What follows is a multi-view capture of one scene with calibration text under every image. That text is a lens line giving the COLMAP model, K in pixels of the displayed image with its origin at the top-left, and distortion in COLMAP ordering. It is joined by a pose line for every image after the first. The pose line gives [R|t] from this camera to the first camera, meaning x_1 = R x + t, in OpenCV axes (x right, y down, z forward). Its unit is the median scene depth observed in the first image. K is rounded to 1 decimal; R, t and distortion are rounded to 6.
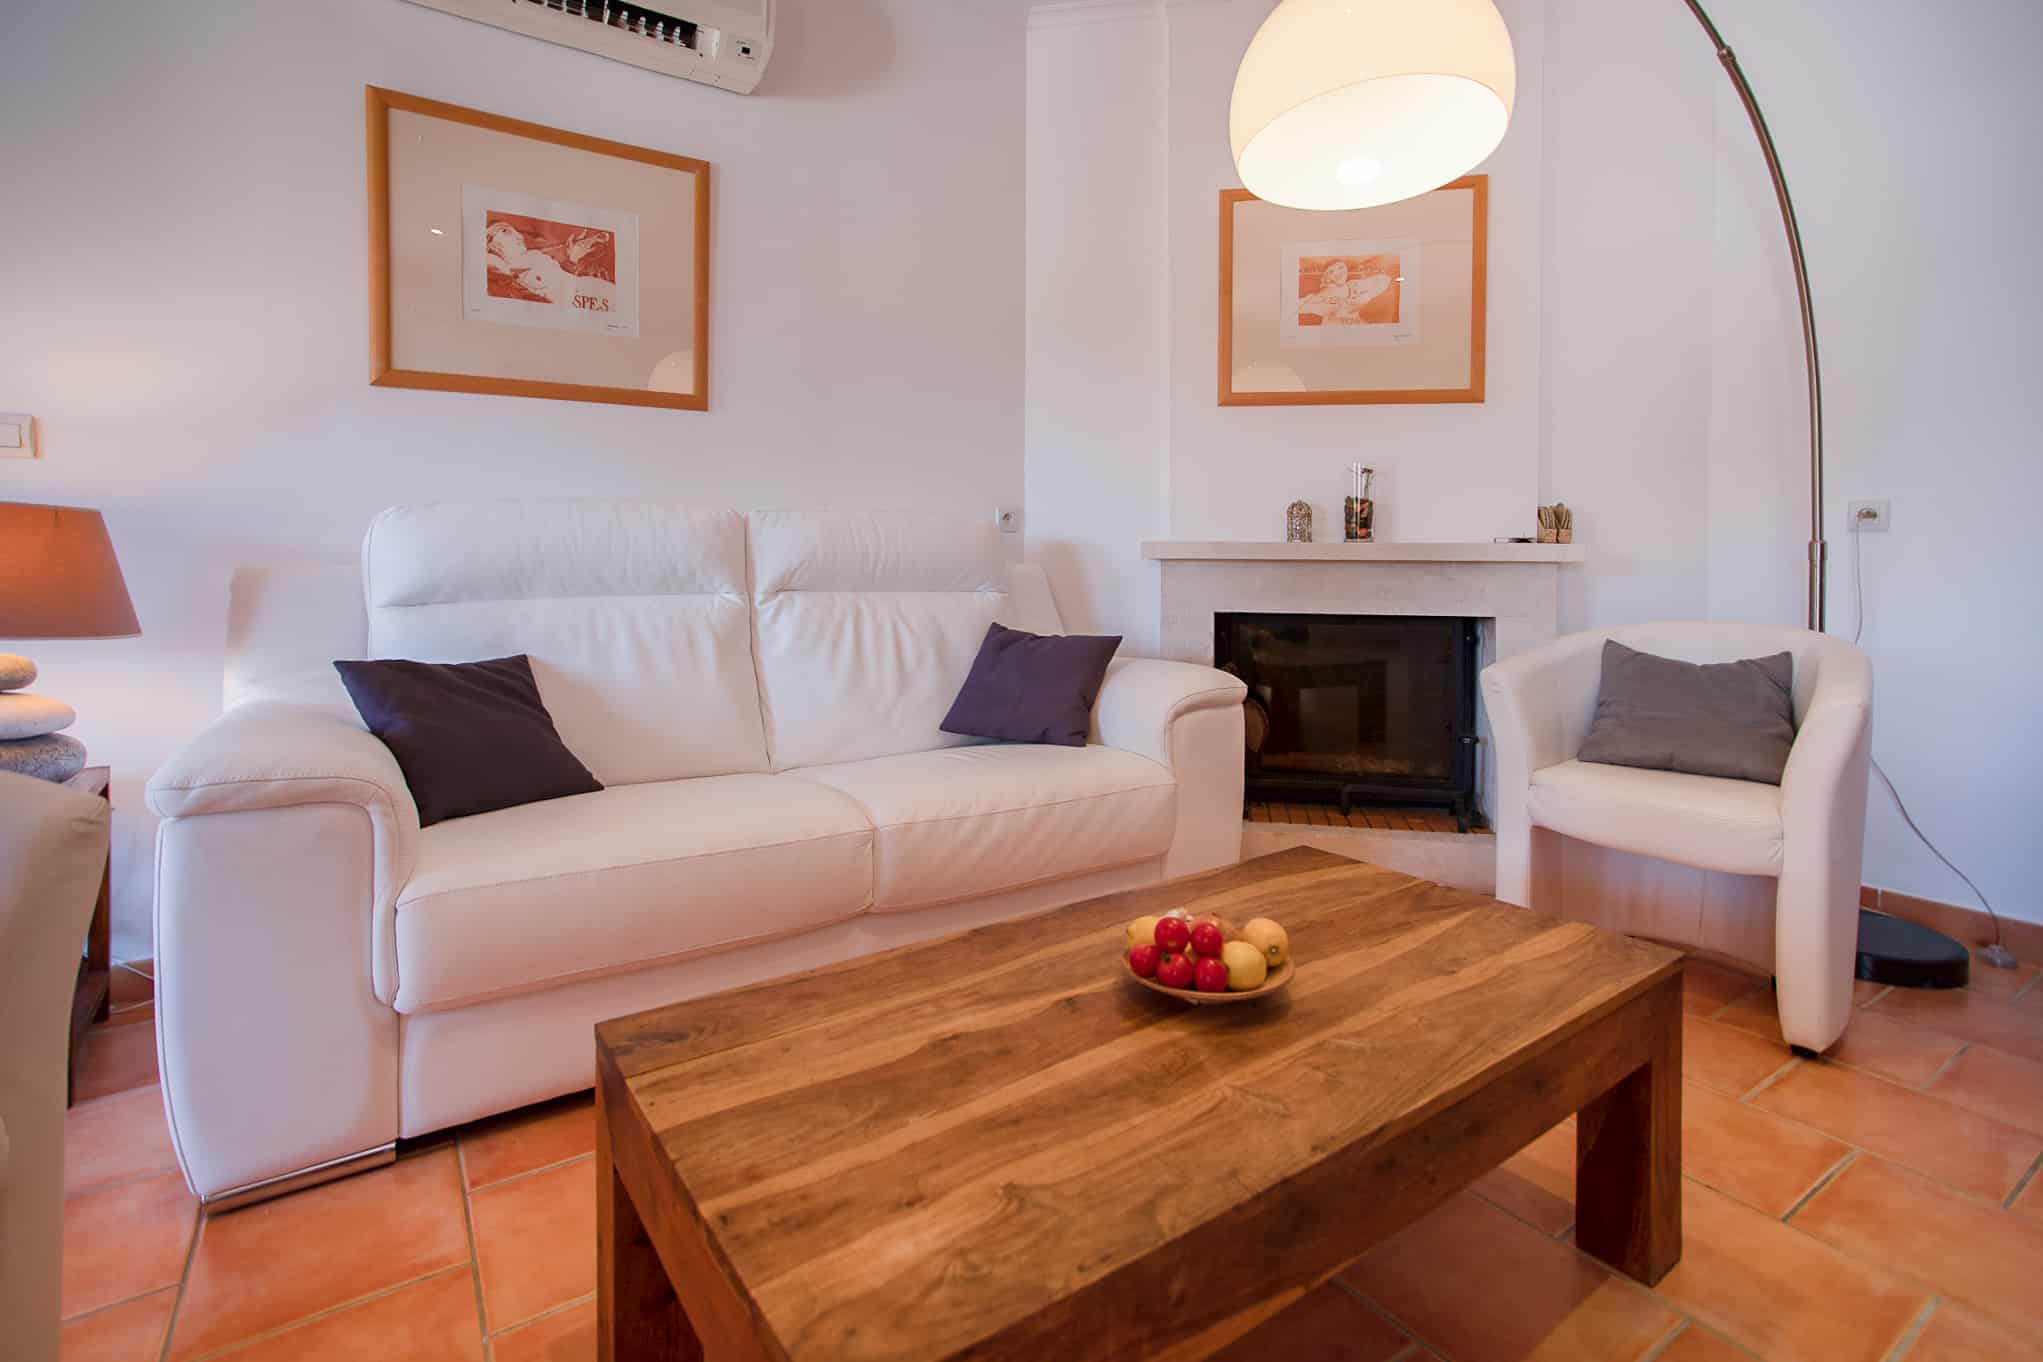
lens RADIAL K [[1022.9, 0, 1024.8], [0, 1022.9, 602.4], [0, 0, 1]] dist [-0.055204, 0.046595]
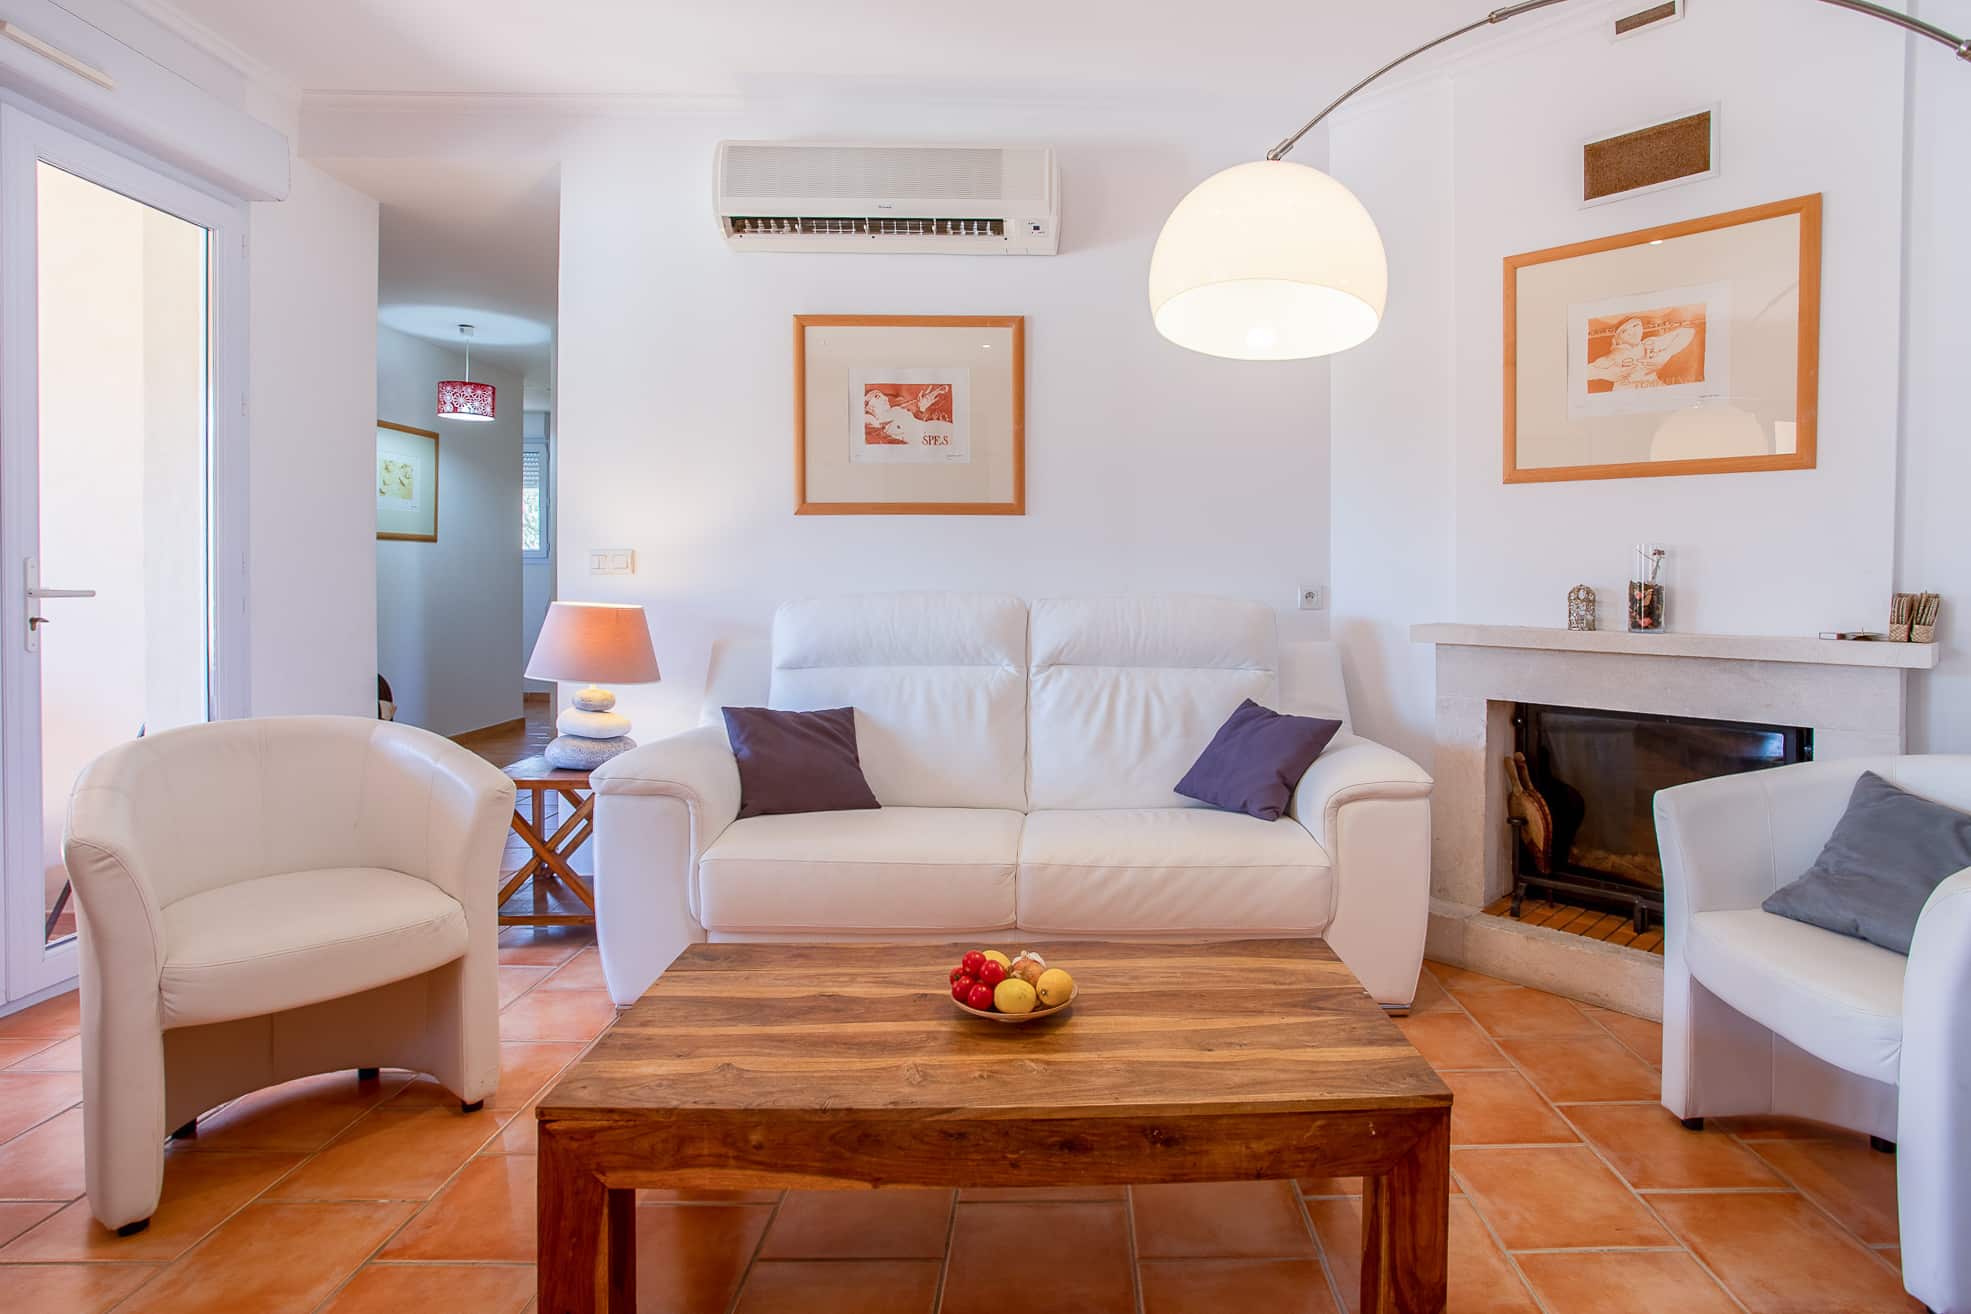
lens RADIAL K [[1001.3, 0, 985.5], [0, 1001.3, 657.0], [0, 0, 1]] dist [-0.080731, 0.049875]
pose [[0.825696, 0.036323, -0.562944, 0.378594], [-0.026166, 0.999317, 0.026101, -0.051009], [0.563508, -0.006822, 0.826083, -0.040361]]
